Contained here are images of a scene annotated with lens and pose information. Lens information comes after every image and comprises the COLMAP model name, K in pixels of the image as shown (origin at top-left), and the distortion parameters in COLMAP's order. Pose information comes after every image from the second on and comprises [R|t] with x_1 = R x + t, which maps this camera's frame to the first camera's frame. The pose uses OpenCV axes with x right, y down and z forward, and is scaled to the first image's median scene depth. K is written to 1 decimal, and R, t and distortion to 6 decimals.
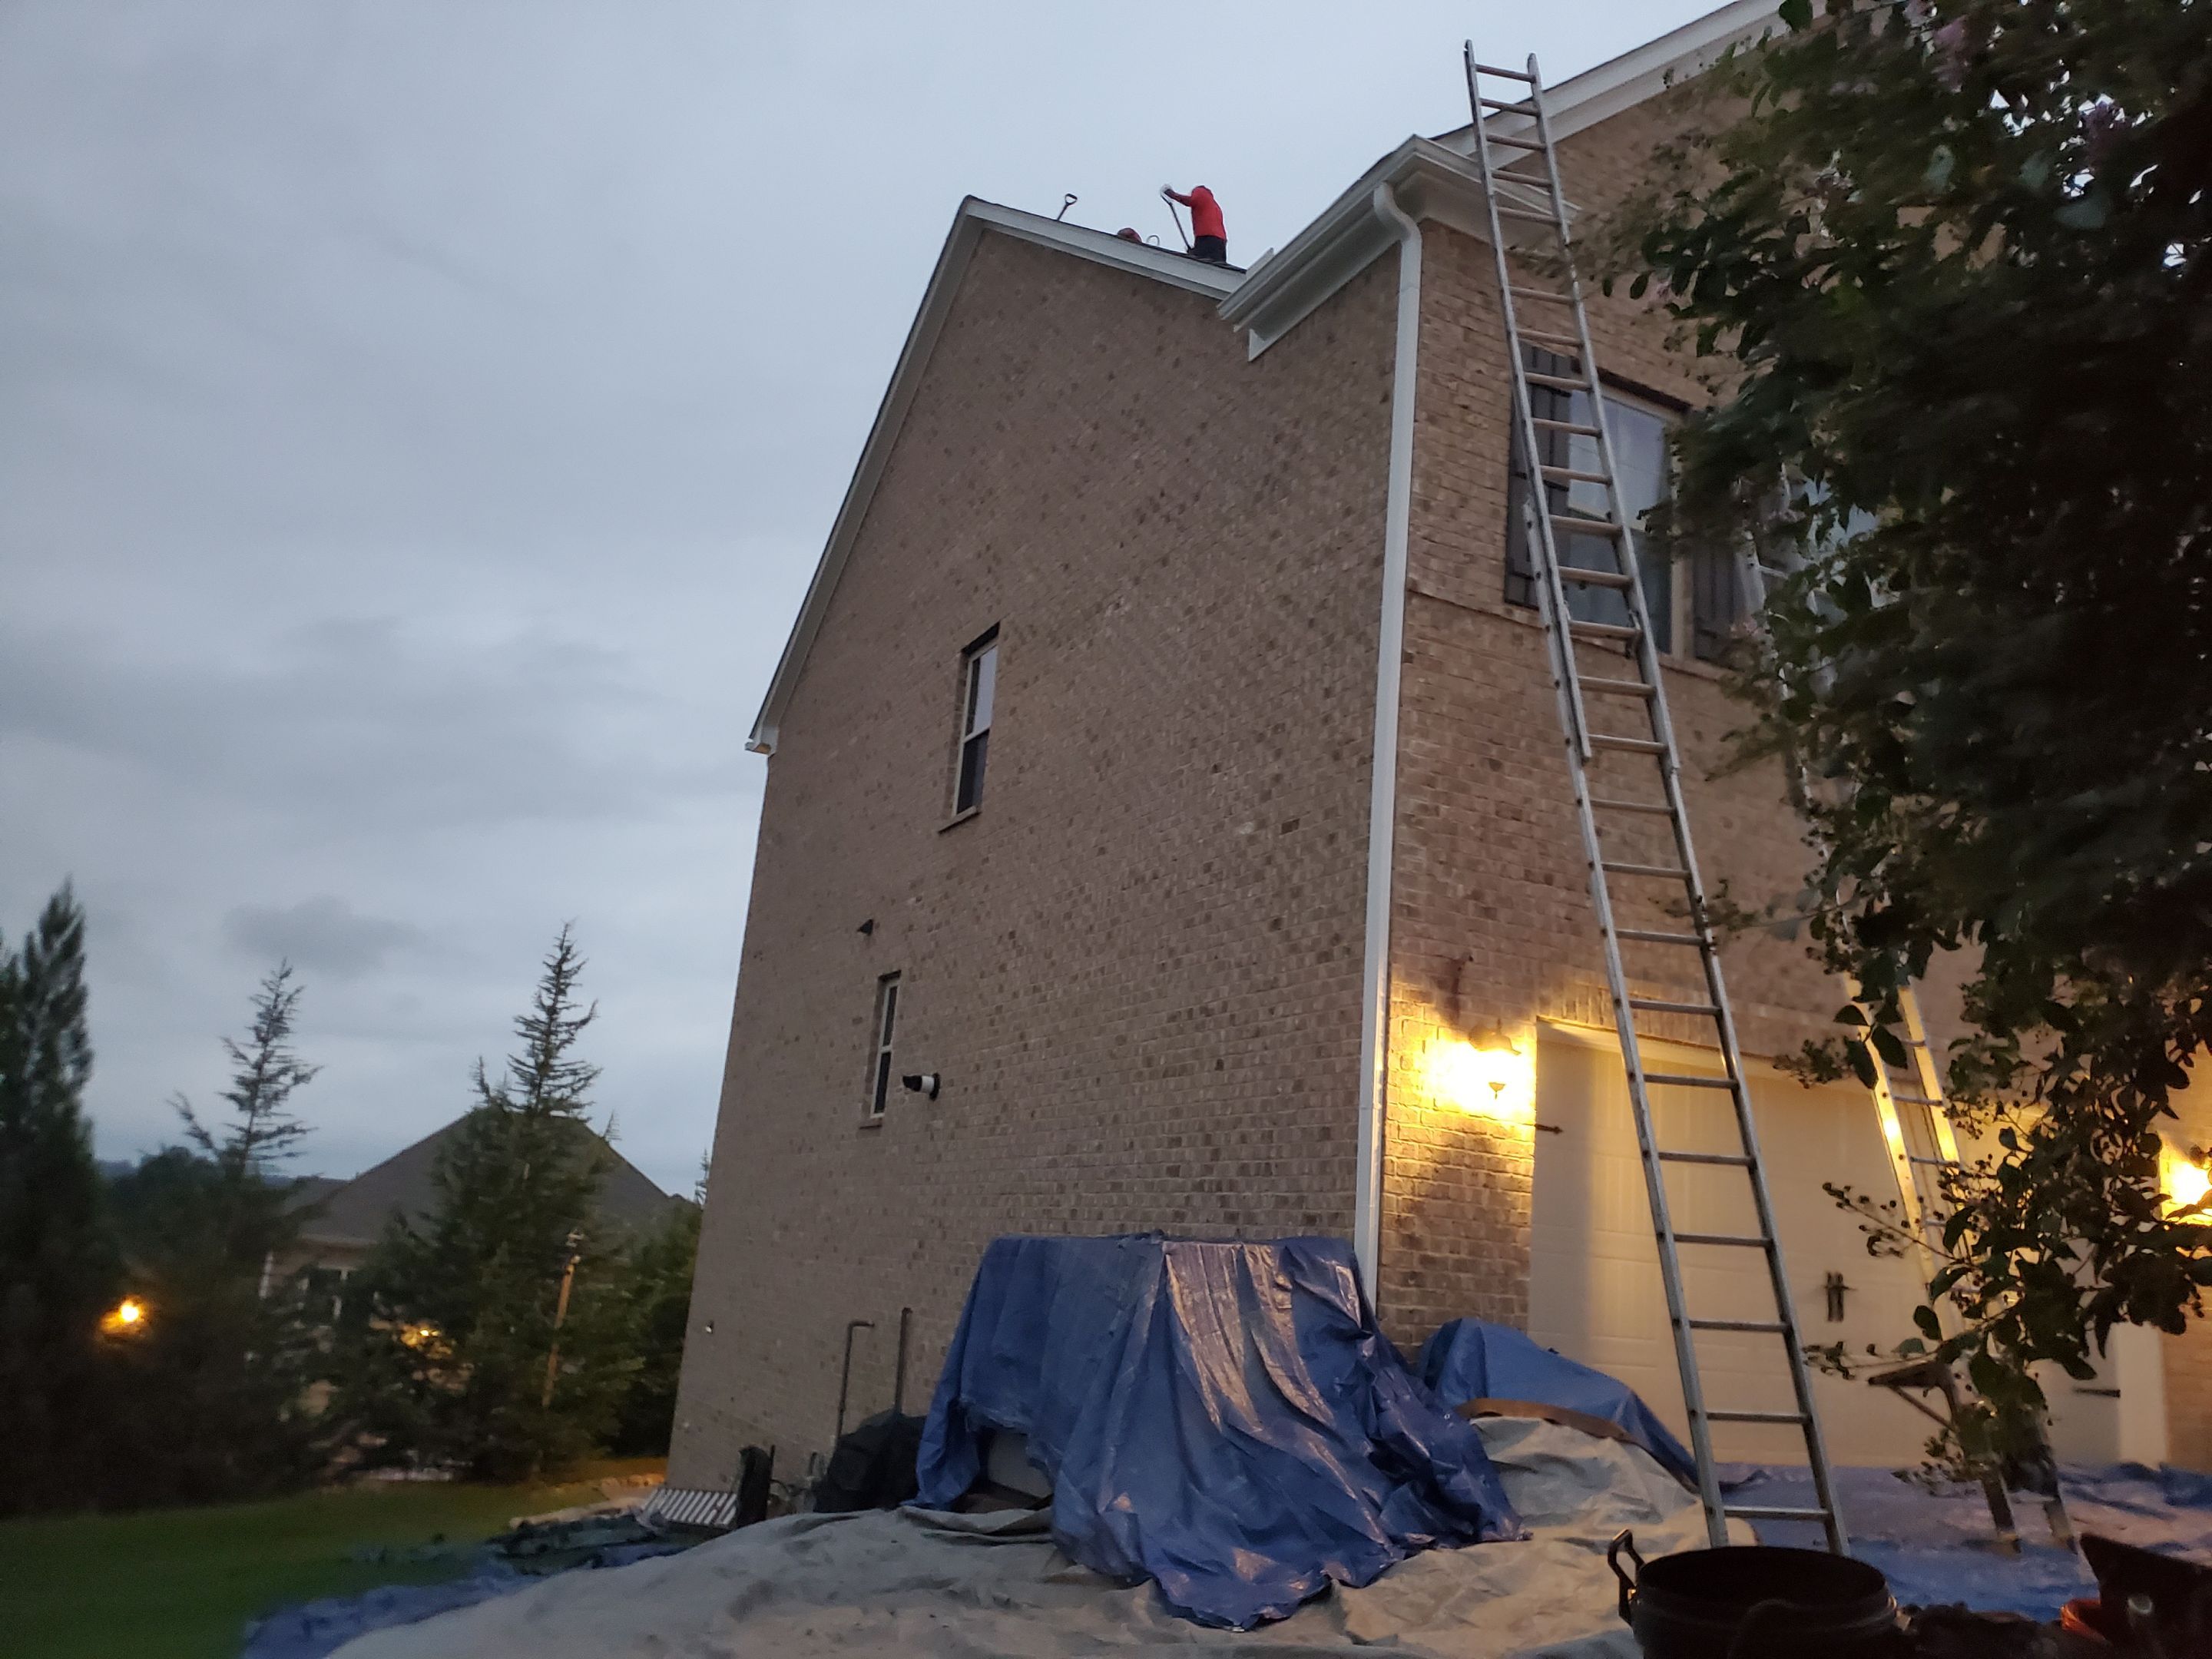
lens RADIAL K [[1709.2, 0, 1163.0], [0, 1709.2, 809.9], [0, 0, 1]] dist [0.063344, -0.016979]
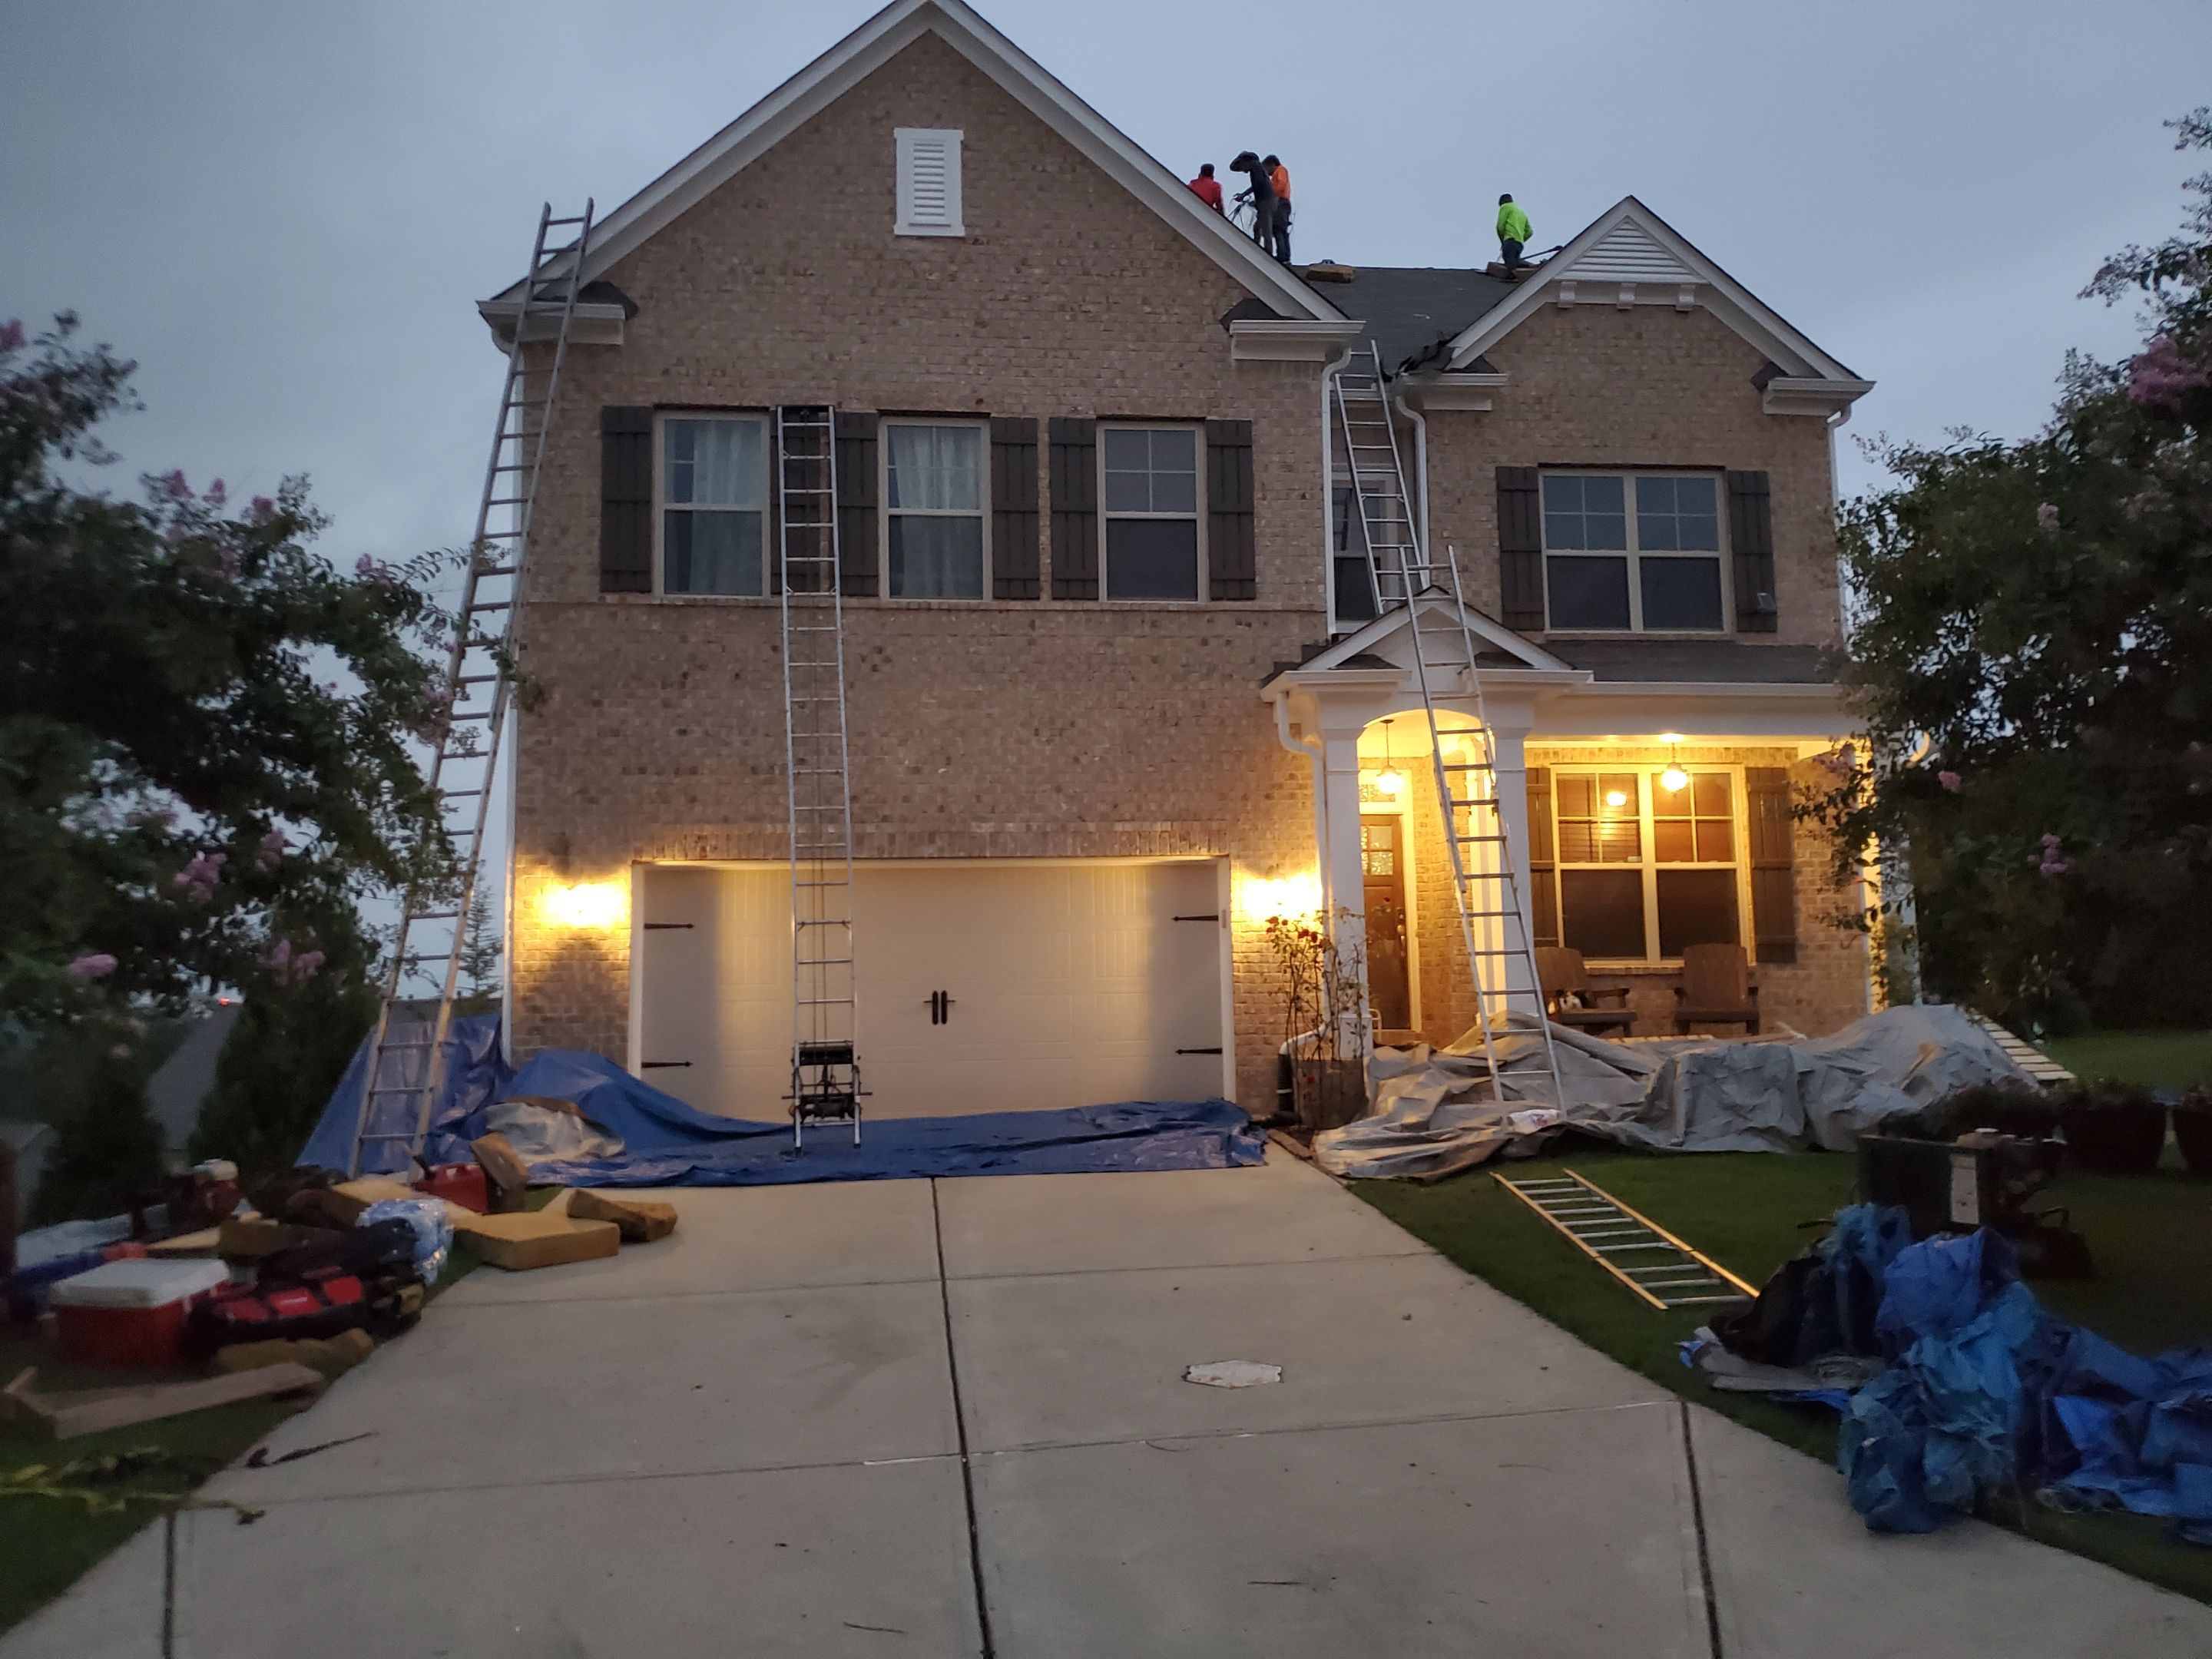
lens RADIAL K [[1709.2, 0, 1105.2], [0, 1709.2, 816.4], [0, 0, 1]] dist [0.063344, -0.016979]
pose [[0.925322, -0.138593, -0.352946, 1.166653], [0.183426, 0.978261, 0.096751, 0.007814], [0.331864, -0.154265, 0.930628, -0.311687]]
